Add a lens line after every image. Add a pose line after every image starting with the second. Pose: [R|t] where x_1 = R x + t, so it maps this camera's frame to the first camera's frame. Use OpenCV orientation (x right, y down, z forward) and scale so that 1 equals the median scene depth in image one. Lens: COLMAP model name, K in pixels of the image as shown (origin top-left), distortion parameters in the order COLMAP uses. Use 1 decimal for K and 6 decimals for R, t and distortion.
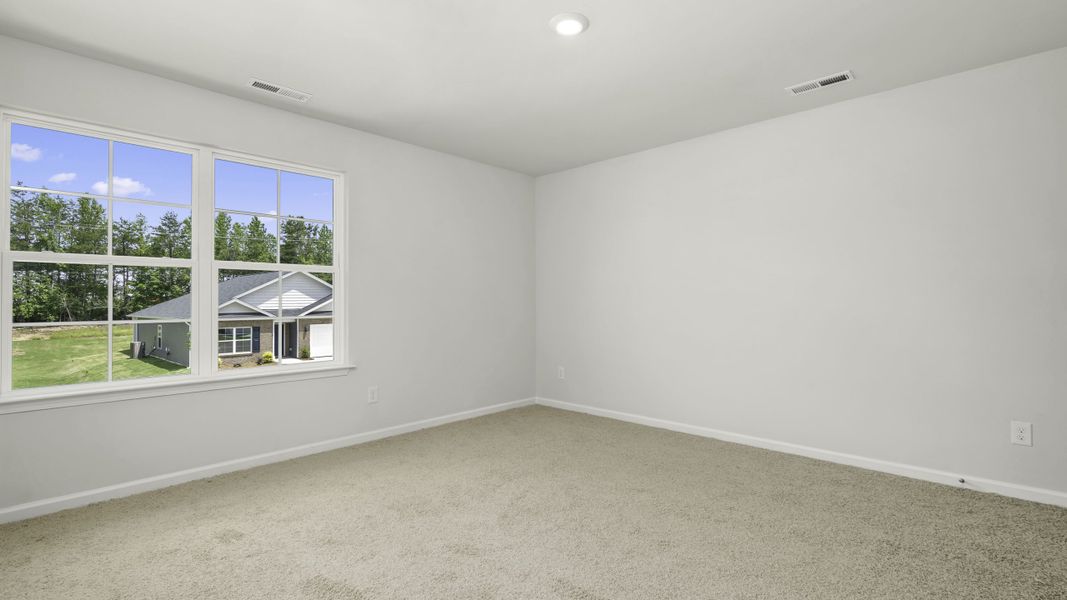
lens RADIAL K [[289.1, 0, 533.5], [0, 289.1, 300.0], [0, 0, 1]] dist [0.000370, 0.000019]
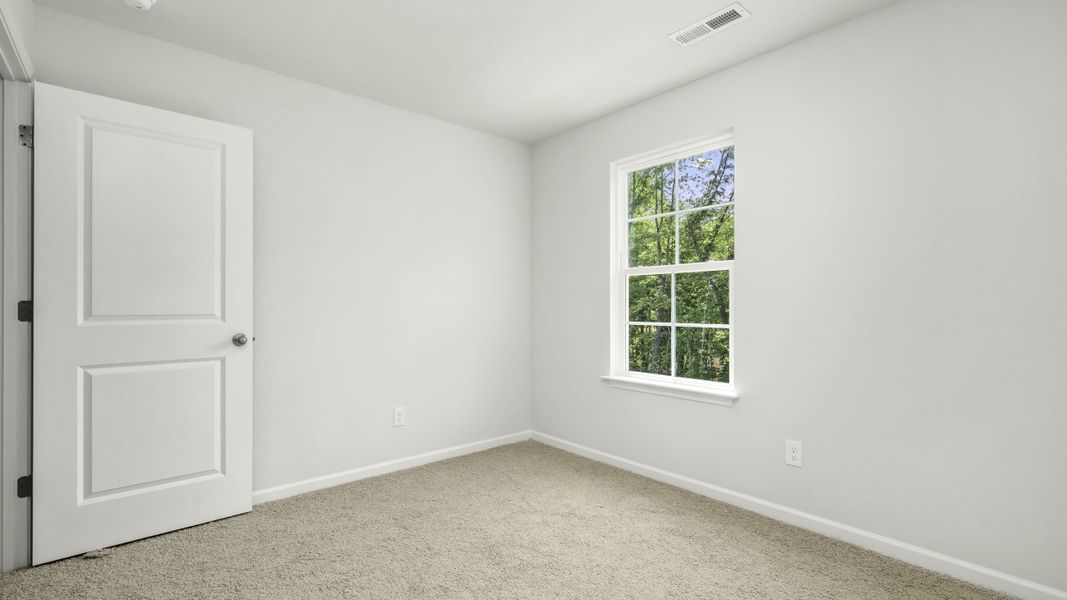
lens RADIAL K [[482.5, 0, 533.5], [0, 482.5, 300.0], [0, 0, 1]] dist [0.010764, 0.000096]
pose [[0.132716, -0.017017, -0.991008, 0.513711], [0.005051, 0.999851, -0.016492, 0.006567], [0.991141, -0.002817, 0.132782, 0.347125]]
